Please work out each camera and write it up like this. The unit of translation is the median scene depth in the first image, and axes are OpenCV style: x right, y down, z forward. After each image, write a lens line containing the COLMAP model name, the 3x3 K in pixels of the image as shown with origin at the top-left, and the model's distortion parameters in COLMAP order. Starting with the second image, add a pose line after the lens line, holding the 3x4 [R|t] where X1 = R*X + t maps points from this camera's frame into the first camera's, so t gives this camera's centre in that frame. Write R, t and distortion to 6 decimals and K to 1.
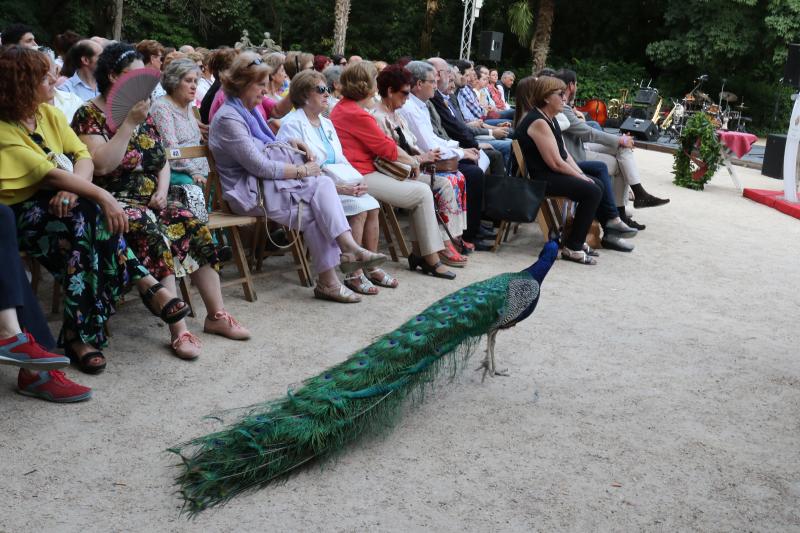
lens RADIAL K [[857.4, 0, 391.7], [0, 857.4, 261.3], [0, 0, 1]] dist [-0.080514, 0.000000]
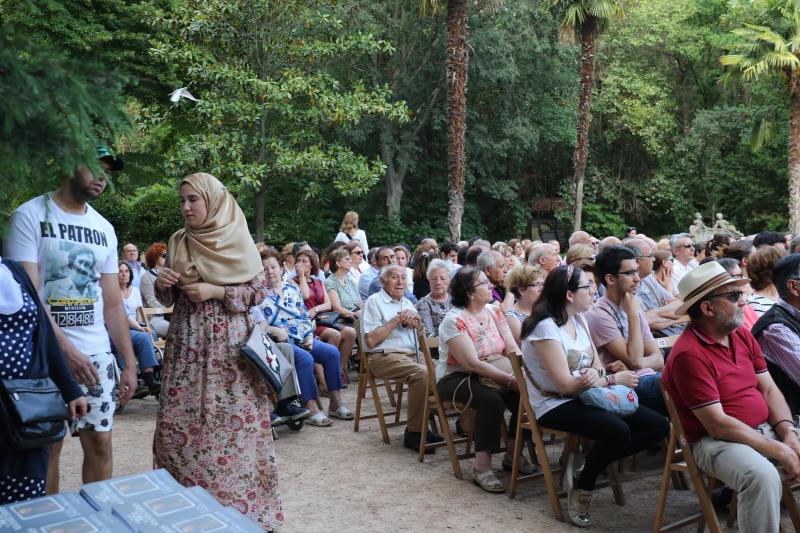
lens RADIAL K [[857.4, 0, 398.0], [0, 857.4, 266.7], [0, 0, 1]] dist [-0.080514, 0.000000]
pose [[0.928582, -0.071204, -0.364232, -0.526474], [-0.003355, 0.979772, -0.200090, -0.030398], [0.371112, 0.187022, 0.909560, -0.114516]]
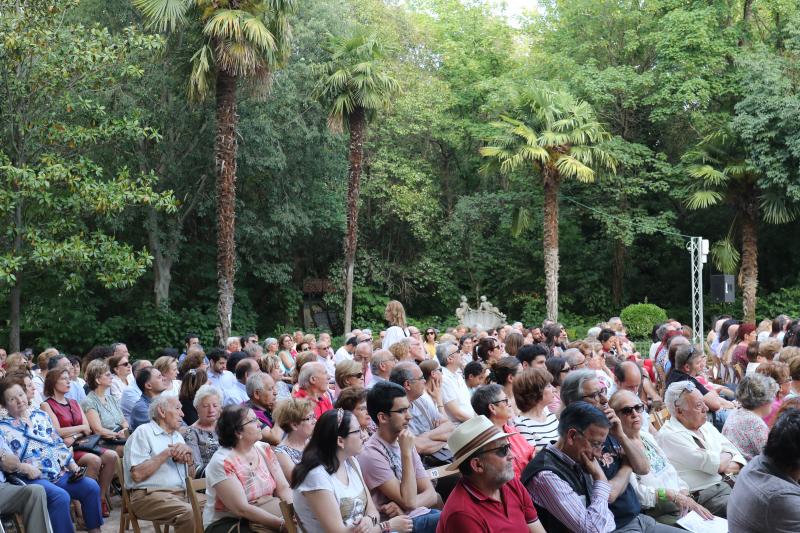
lens RADIAL K [[857.4, 0, 386.6], [0, 857.4, 274.3], [0, 0, 1]] dist [-0.080514, 0.000000]
pose [[0.987529, -0.106024, -0.116384, -0.523668], [0.071967, 0.961488, -0.265257, -0.095537], [0.140025, 0.253573, 0.957128, -0.098015]]
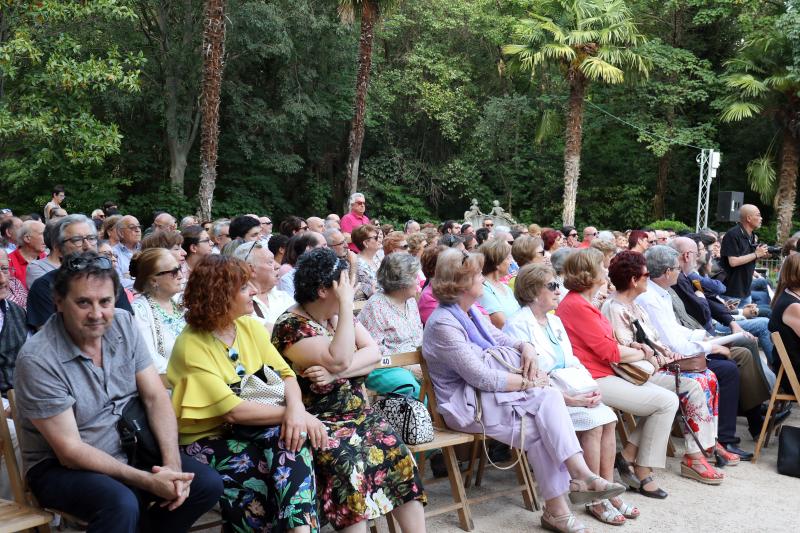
lens RADIAL K [[857.4, 0, 399.6], [0, 857.4, 264.2], [0, 0, 1]] dist [-0.080514, 0.000000]
pose [[0.966695, -0.023648, -0.254835, -0.002659], [-0.022584, 0.983956, -0.176978, -0.049658], [0.254931, 0.176839, 0.950651, 0.083980]]
